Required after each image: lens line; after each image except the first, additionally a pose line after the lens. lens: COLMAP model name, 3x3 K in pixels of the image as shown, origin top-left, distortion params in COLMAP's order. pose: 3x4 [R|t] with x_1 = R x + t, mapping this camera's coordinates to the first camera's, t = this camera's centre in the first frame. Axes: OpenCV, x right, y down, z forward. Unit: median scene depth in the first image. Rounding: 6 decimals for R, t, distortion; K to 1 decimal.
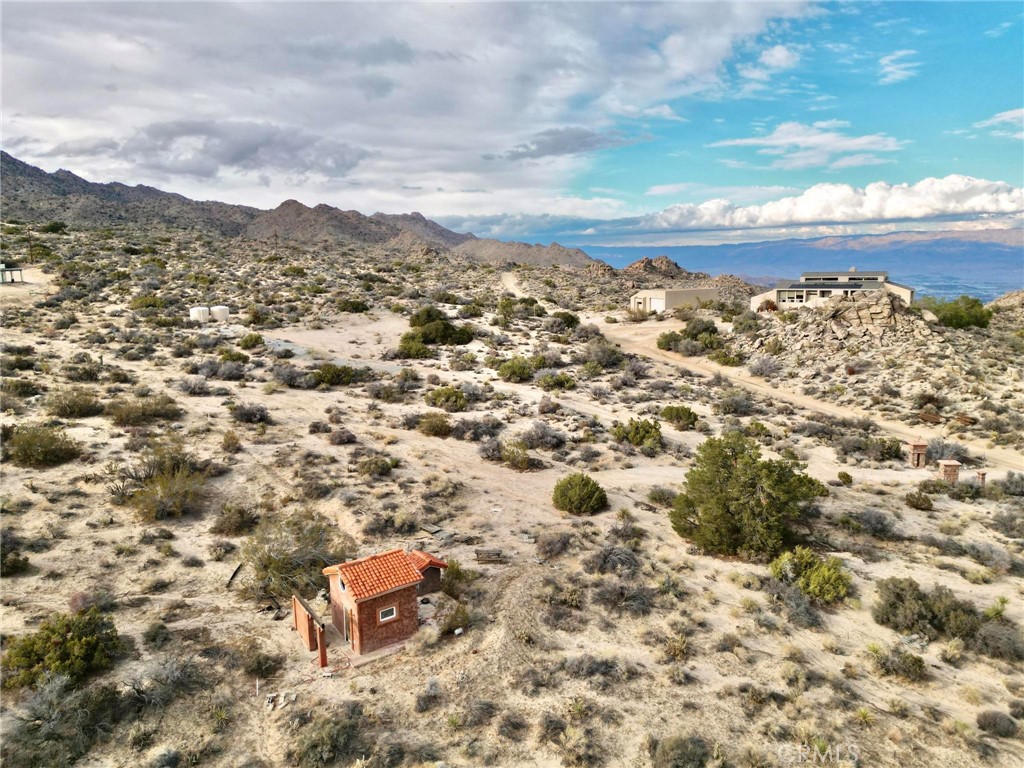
lens RADIAL K [[761.0, 0, 511.9], [0, 761.0, 381.5], [0, 0, 1]] dist [0.069924, -0.046312]
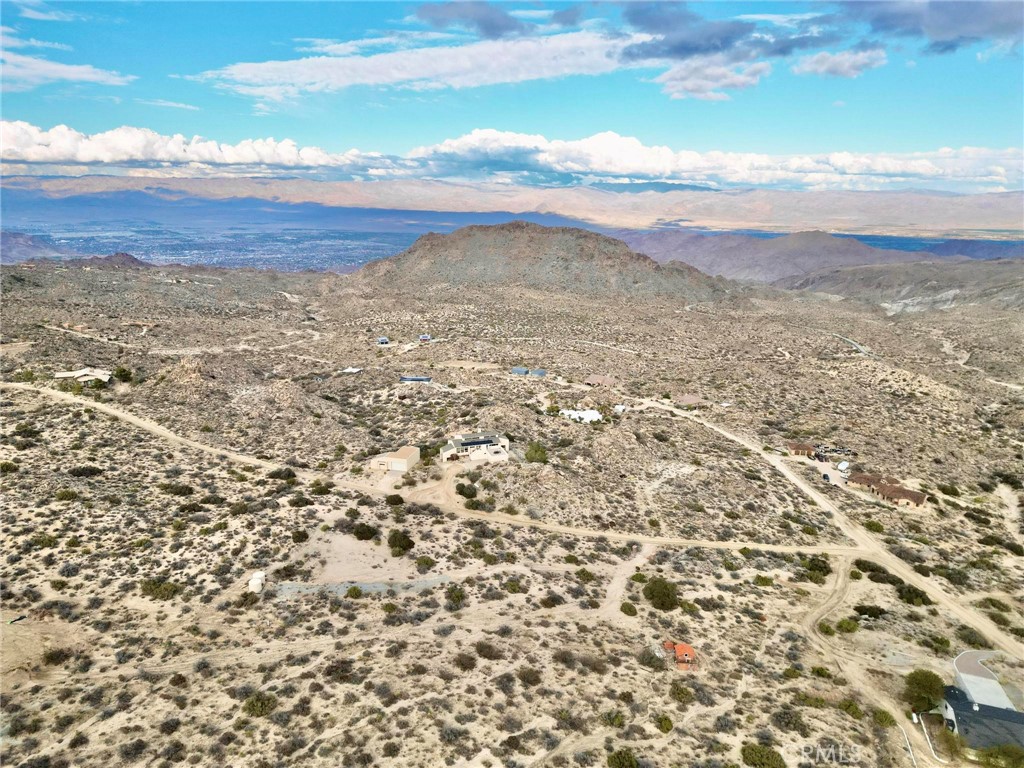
lens RADIAL K [[710.0, 0, 508.6], [0, 710.0, 389.4], [0, 0, 1]] dist [0.078679, -0.066705]
pose [[0.573112, -0.191463, 0.796797, -1.716638], [0.114006, 0.981496, 0.153843, -0.910858], [-0.811508, 0.002671, 0.584335, -0.304131]]
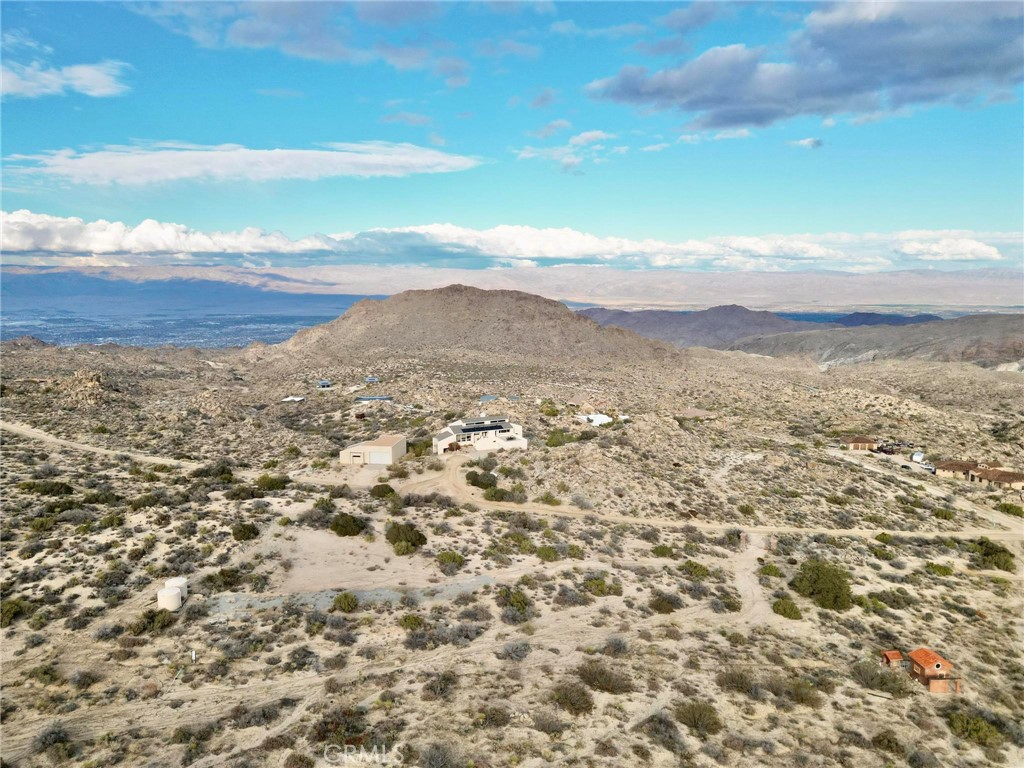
lens RADIAL K [[710.0, 0, 510.2], [0, 710.0, 387.3], [0, 0, 1]] dist [0.078679, -0.066705]
pose [[0.487053, -0.113308, 0.865991, -1.311975], [0.136369, 0.989253, 0.052739, -0.454313], [-0.862660, 0.092408, 0.497270, 0.390451]]
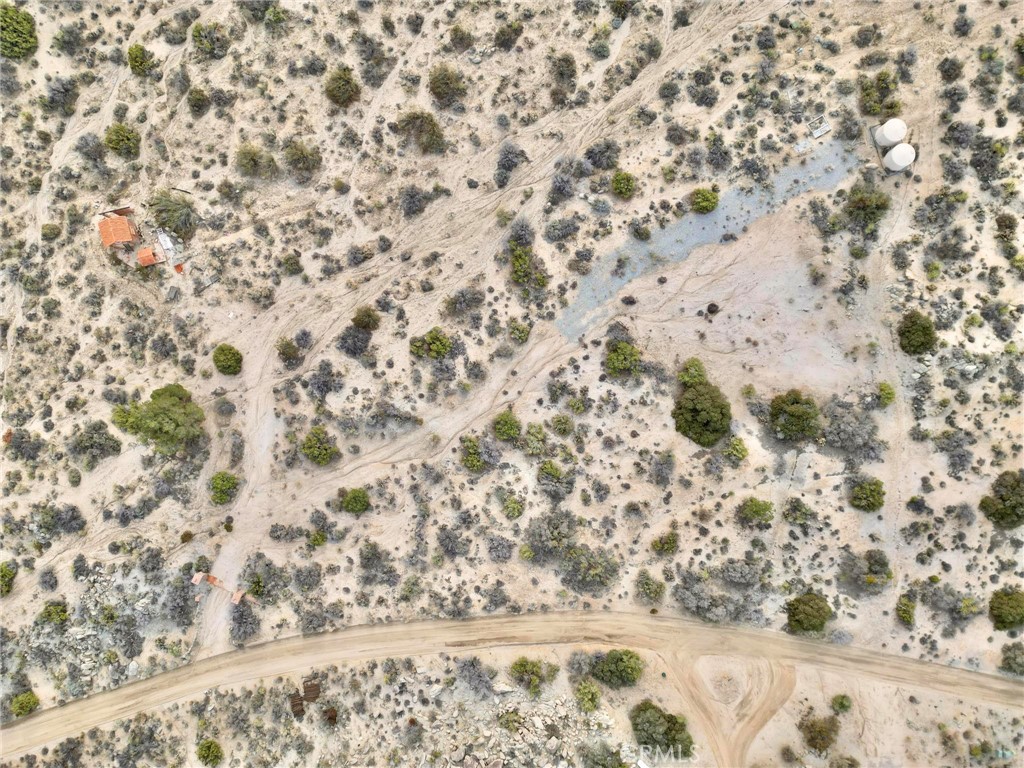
lens RADIAL K [[710.0, 0, 515.3], [0, 710.0, 383.0], [0, 0, 1]] dist [0.078679, -0.066705]
pose [[-0.338351, 0.940835, 0.018654, -0.088851], [-0.130265, -0.066460, 0.989249, -1.137356], [0.931960, 0.332284, 0.145044, 0.935467]]
